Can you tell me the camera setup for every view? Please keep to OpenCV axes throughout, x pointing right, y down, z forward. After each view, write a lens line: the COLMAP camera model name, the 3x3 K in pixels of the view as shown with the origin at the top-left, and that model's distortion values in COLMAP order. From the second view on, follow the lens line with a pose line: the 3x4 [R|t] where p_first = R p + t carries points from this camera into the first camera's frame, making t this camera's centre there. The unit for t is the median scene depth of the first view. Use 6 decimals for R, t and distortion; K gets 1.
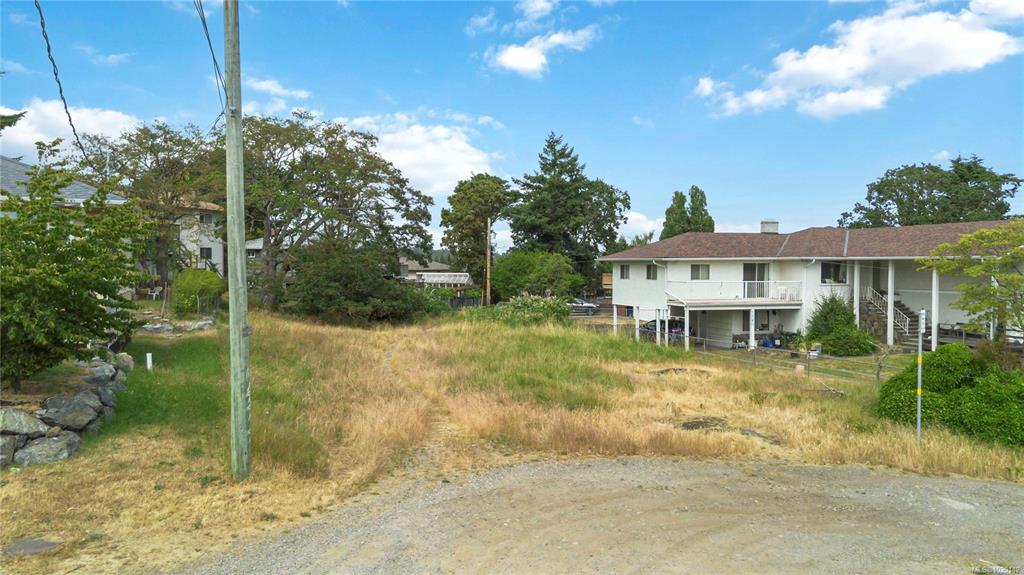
lens RADIAL K [[729.5, 0, 511.2], [0, 729.5, 289.7], [0, 0, 1]] dist [0.056366, -0.050604]
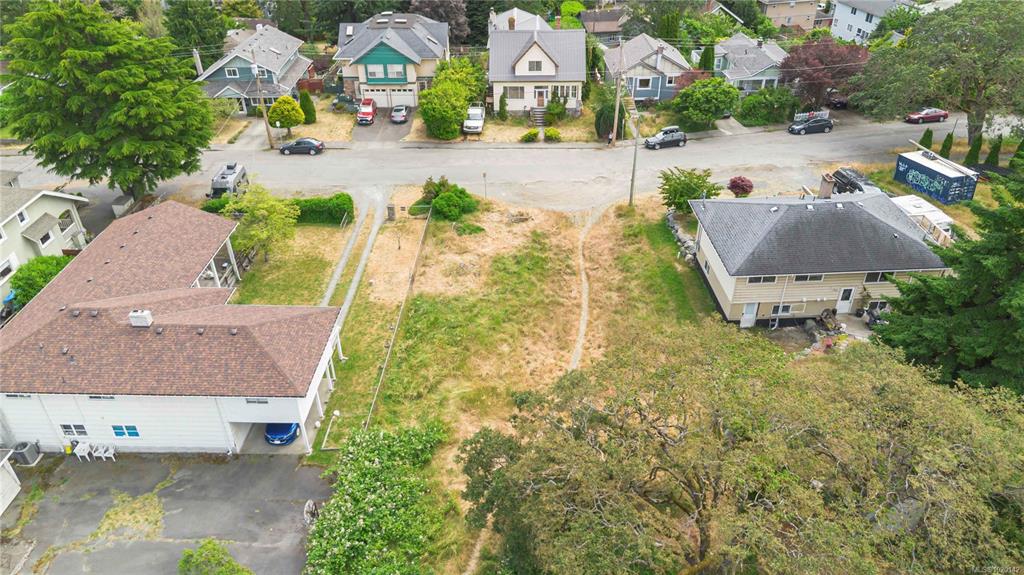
lens RADIAL K [[729.5, 0, 518.1], [0, 729.5, 286.8], [0, 0, 1]] dist [0.056366, -0.050604]
pose [[-0.935824, -0.185746, 0.299553, -0.382017], [0.023809, 0.814619, 0.579507, -0.698857], [-0.351663, 0.549449, -0.757918, 1.669915]]
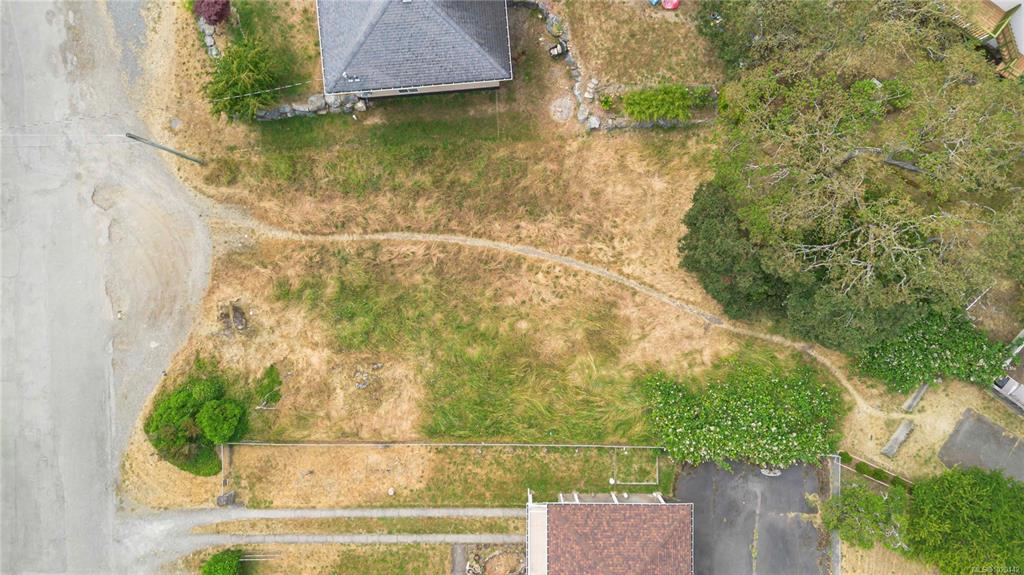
lens RADIAL K [[729.5, 0, 511.5], [0, 729.5, 292.8], [0, 0, 1]] dist [0.056366, -0.050604]
pose [[-0.322132, 0.946664, 0.007618, -0.078096], [-0.014942, -0.013130, 0.999802, -1.059368], [0.946577, 0.321955, 0.018375, 0.784579]]
